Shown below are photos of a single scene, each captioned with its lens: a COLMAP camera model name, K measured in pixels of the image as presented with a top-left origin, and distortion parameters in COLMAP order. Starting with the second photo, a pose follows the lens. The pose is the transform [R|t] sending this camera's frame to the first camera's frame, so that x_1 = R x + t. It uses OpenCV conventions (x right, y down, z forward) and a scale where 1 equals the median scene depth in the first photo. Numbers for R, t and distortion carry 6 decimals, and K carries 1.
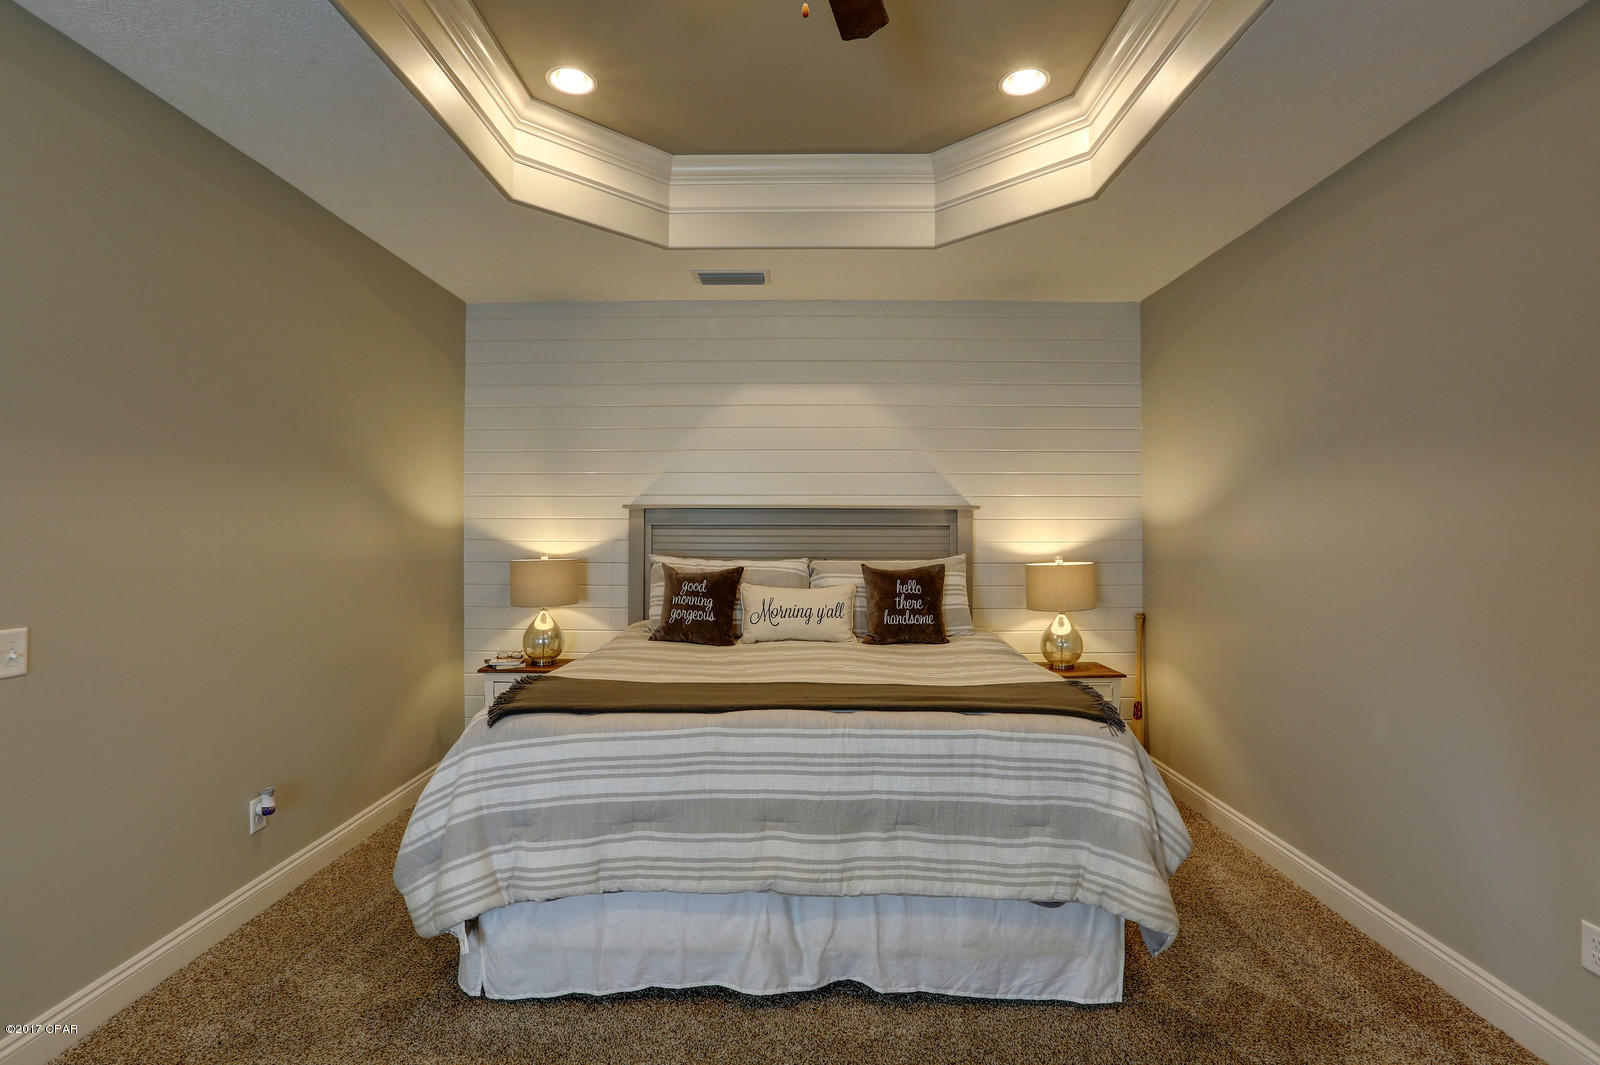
lens RADIAL K [[733.8, 0, 799.2], [0, 733.8, 524.6], [0, 0, 1]] dist [-0.047276, 0.015310]
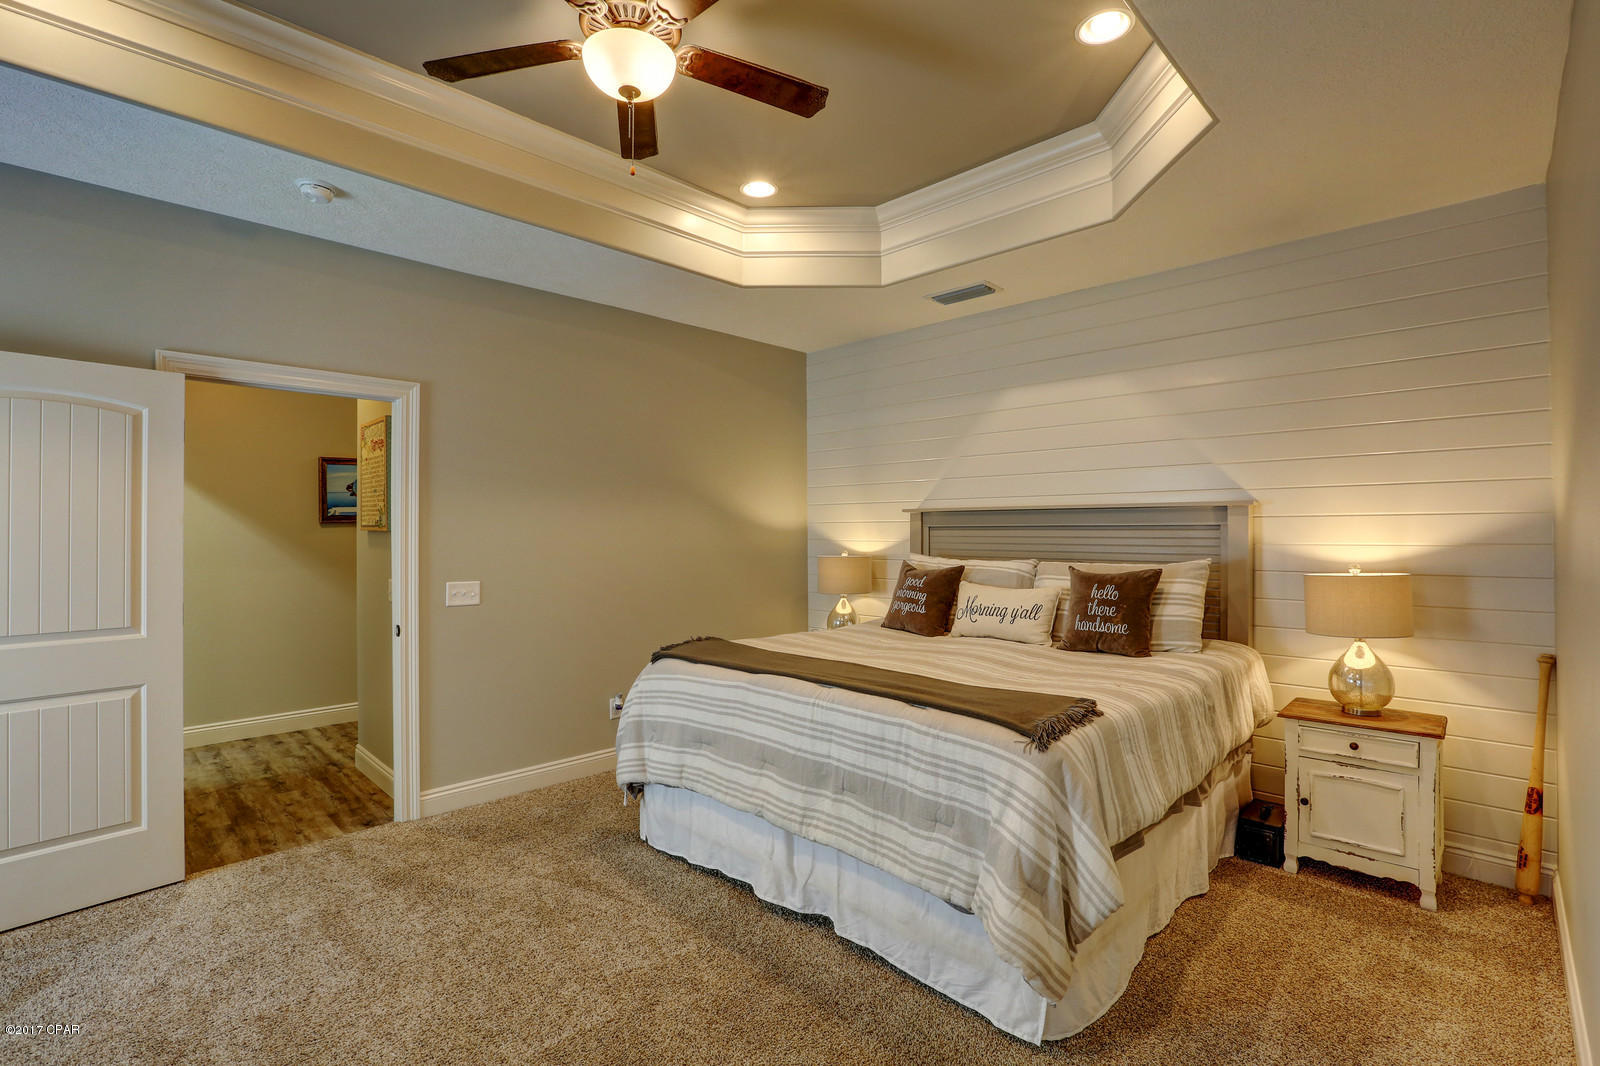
lens RADIAL K [[733.8, 0, 807.0], [0, 733.8, 528.4], [0, 0, 1]] dist [-0.047276, 0.015310]
pose [[0.720566, -0.006076, -0.693360, 0.548508], [0.008565, 0.999963, 0.000139, 0.001595], [0.693333, -0.006039, 0.720592, 0.086852]]
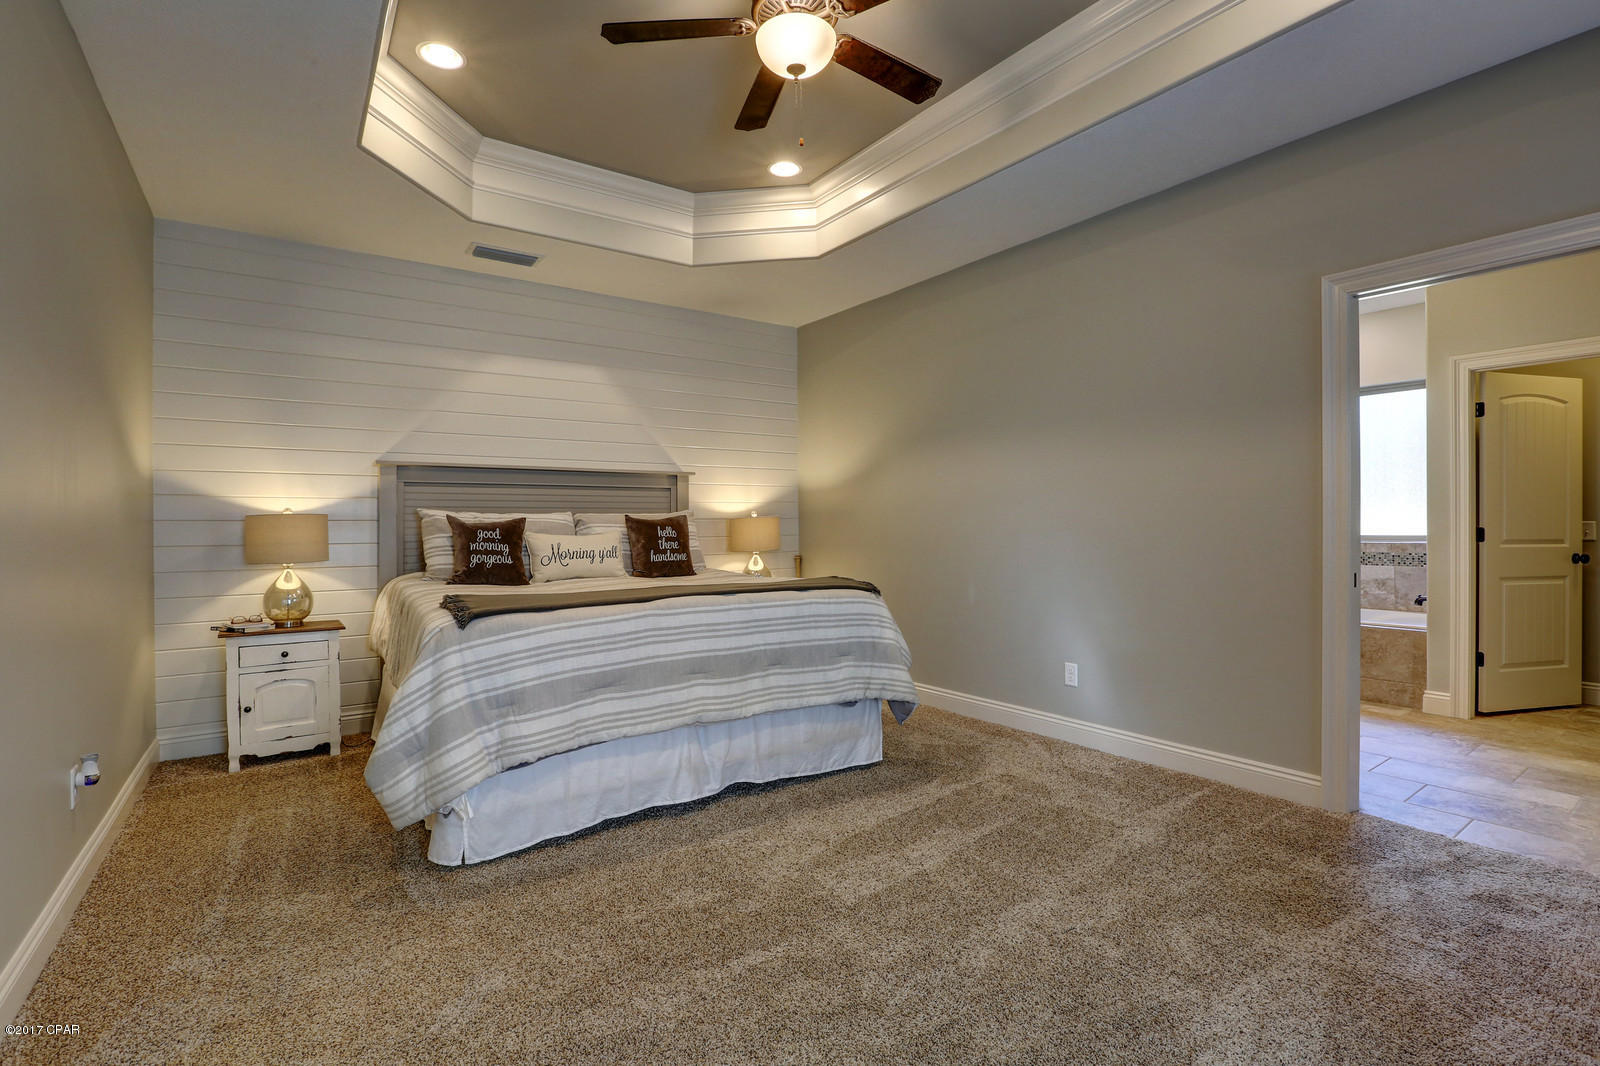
lens RADIAL K [[733.8, 0, 788.4], [0, 733.8, 525.5], [0, 0, 1]] dist [-0.047276, 0.015310]
pose [[0.816649, -0.008498, 0.577072, -0.431897], [0.005126, 0.999959, 0.007471, 0.070100], [-0.577112, -0.003143, 0.816659, -0.154034]]
